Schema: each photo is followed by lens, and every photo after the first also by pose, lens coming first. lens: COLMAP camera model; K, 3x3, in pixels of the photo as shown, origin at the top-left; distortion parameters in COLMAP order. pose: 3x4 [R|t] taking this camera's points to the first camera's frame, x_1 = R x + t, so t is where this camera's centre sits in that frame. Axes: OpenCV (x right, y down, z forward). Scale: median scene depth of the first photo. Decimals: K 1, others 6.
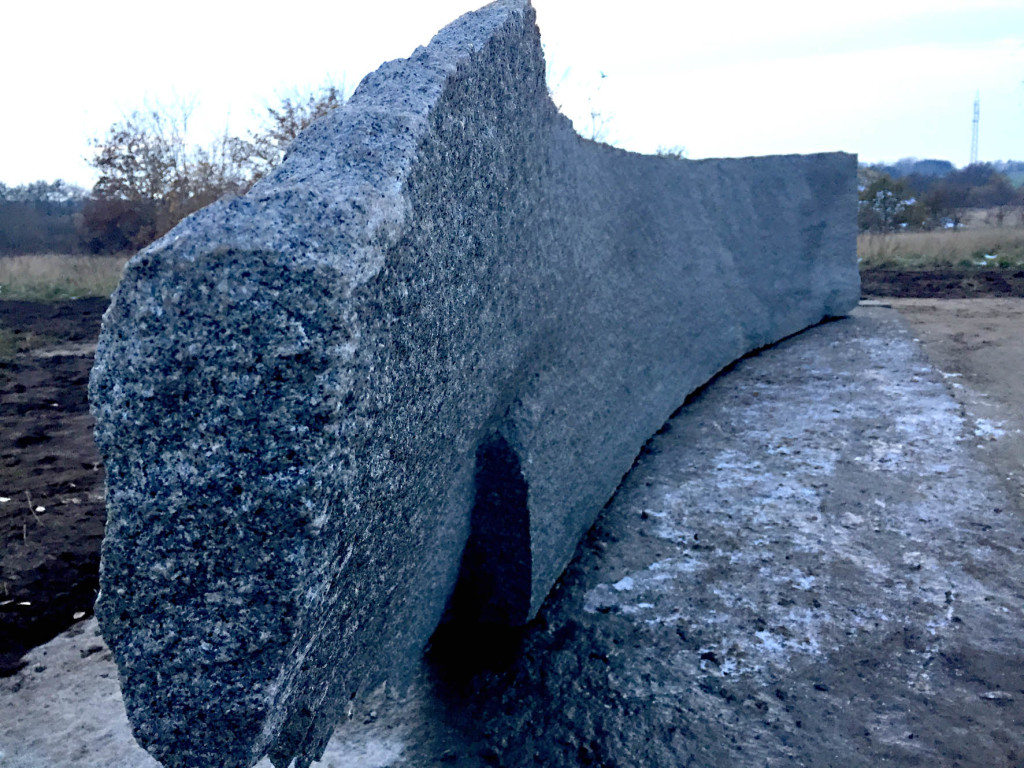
lens RADIAL K [[877.1, 0, 510.5], [0, 877.1, 384.8], [0, 0, 1]] dist [0.068186, -0.076147]
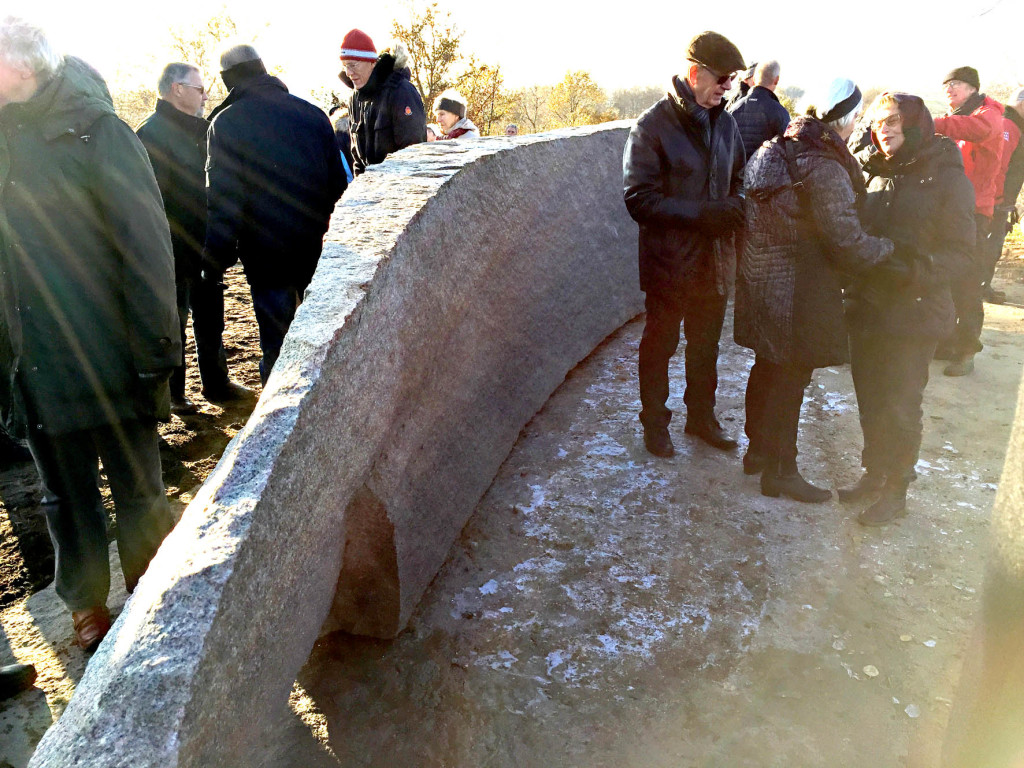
lens RADIAL K [[877.1, 0, 515.5], [0, 877.1, 383.8], [0, 0, 1]] dist [0.068186, -0.076147]
pose [[0.994288, 0.001546, 0.106717, 0.045965], [-0.012735, 0.994470, 0.104242, -0.156263], [-0.105966, -0.105006, 0.988810, -0.081771]]
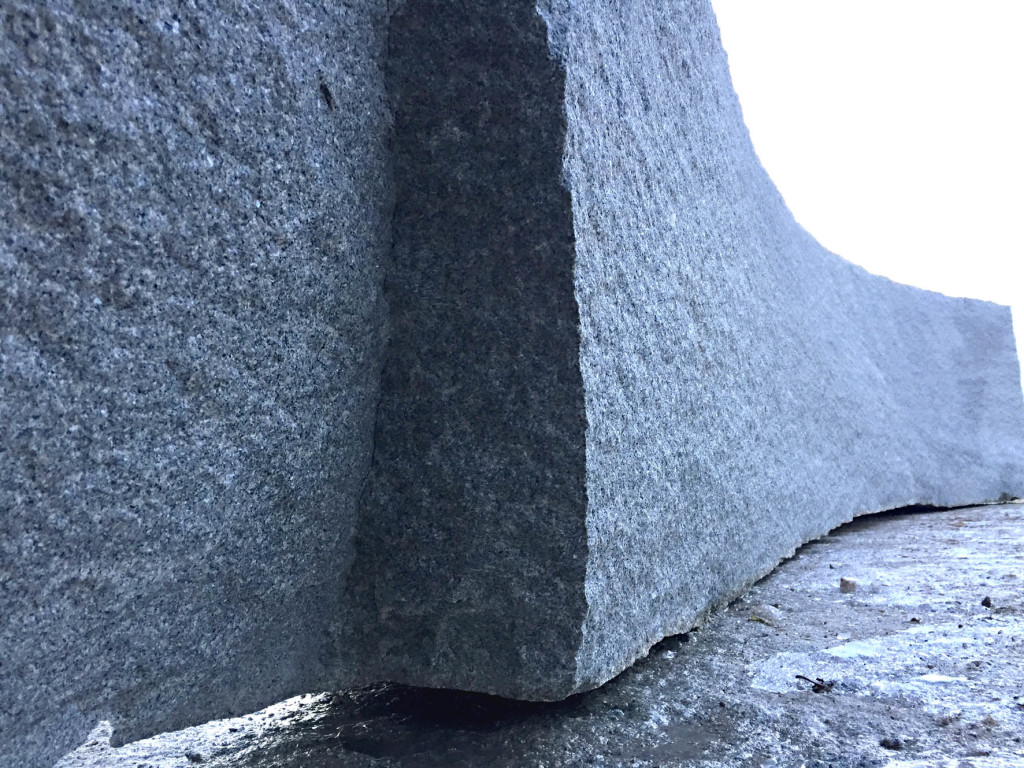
lens RADIAL K [[877.1, 0, 510.2], [0, 877.1, 383.6], [0, 0, 1]] dist [0.068186, -0.076147]
pose [[0.995066, -0.008893, -0.098815, 0.025698], [-0.022448, 0.949966, -0.311547, 0.256957], [0.096642, 0.312228, 0.945079, 0.643180]]
